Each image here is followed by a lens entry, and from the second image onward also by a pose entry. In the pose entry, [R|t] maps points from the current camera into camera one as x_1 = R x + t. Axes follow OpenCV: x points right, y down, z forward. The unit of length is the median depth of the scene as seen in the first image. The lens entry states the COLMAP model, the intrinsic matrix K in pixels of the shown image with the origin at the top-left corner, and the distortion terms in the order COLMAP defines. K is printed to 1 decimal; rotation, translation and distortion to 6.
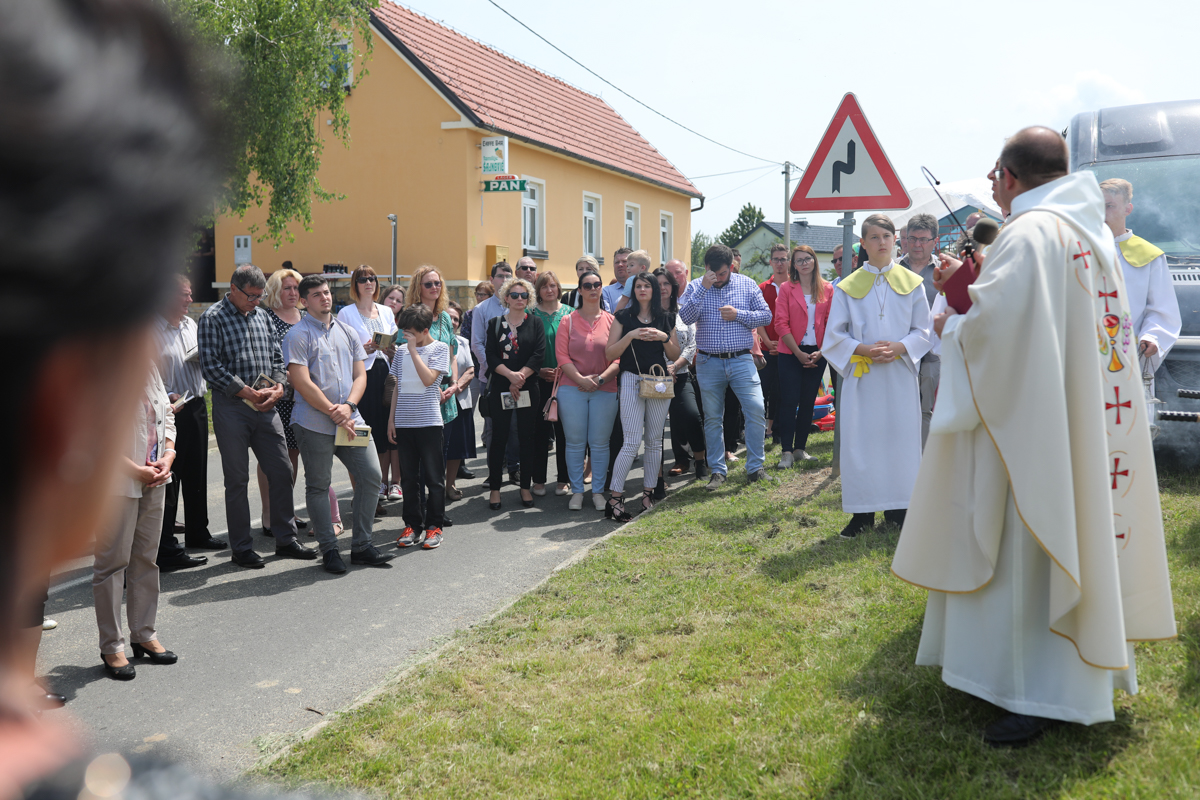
lens RADIAL K [[1144.6, 0, 600.0], [0, 1144.6, 400.0], [0, 0, 1]] dist [-0.009509, 0.004927]
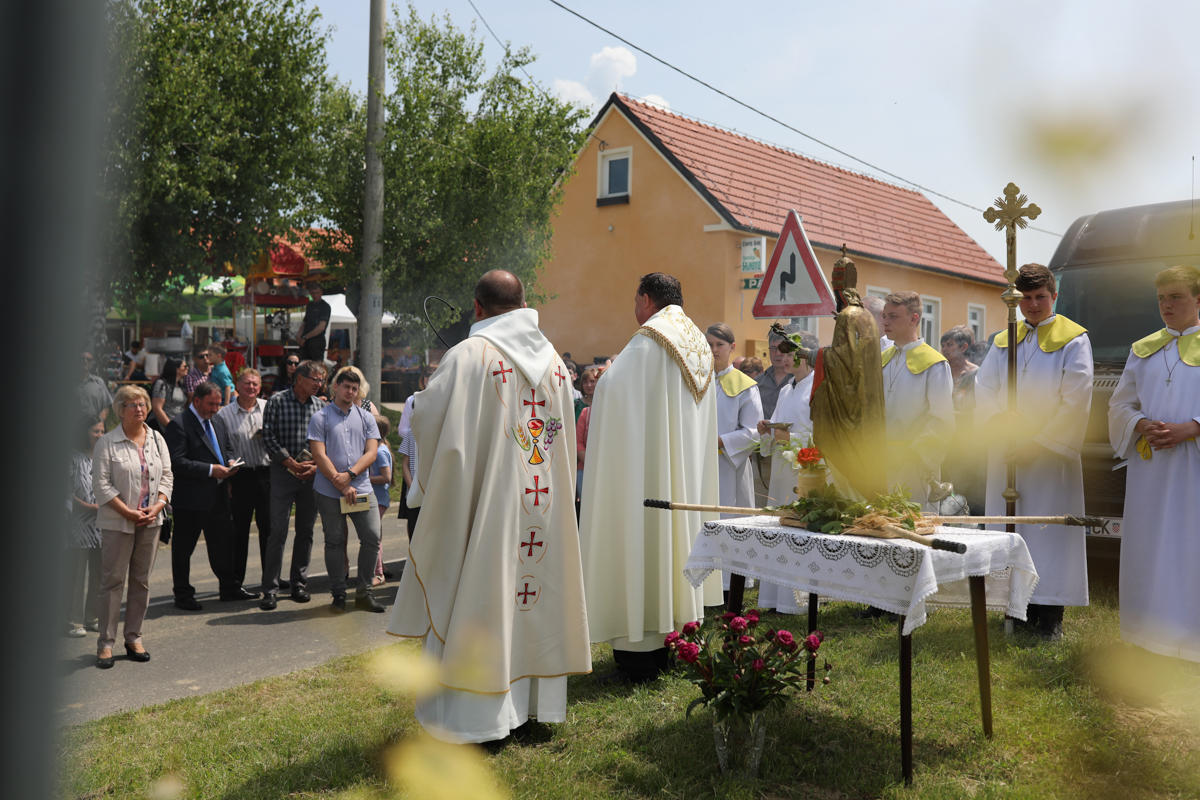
lens RADIAL K [[1144.6, 0, 600.0], [0, 1144.6, 400.0], [0, 0, 1]] dist [-0.009509, 0.004927]
pose [[0.932183, 0.023041, -0.361254, 0.441779], [-0.050576, 0.996474, -0.066951, -0.008151], [0.358437, 0.080682, 0.930061, -0.053724]]
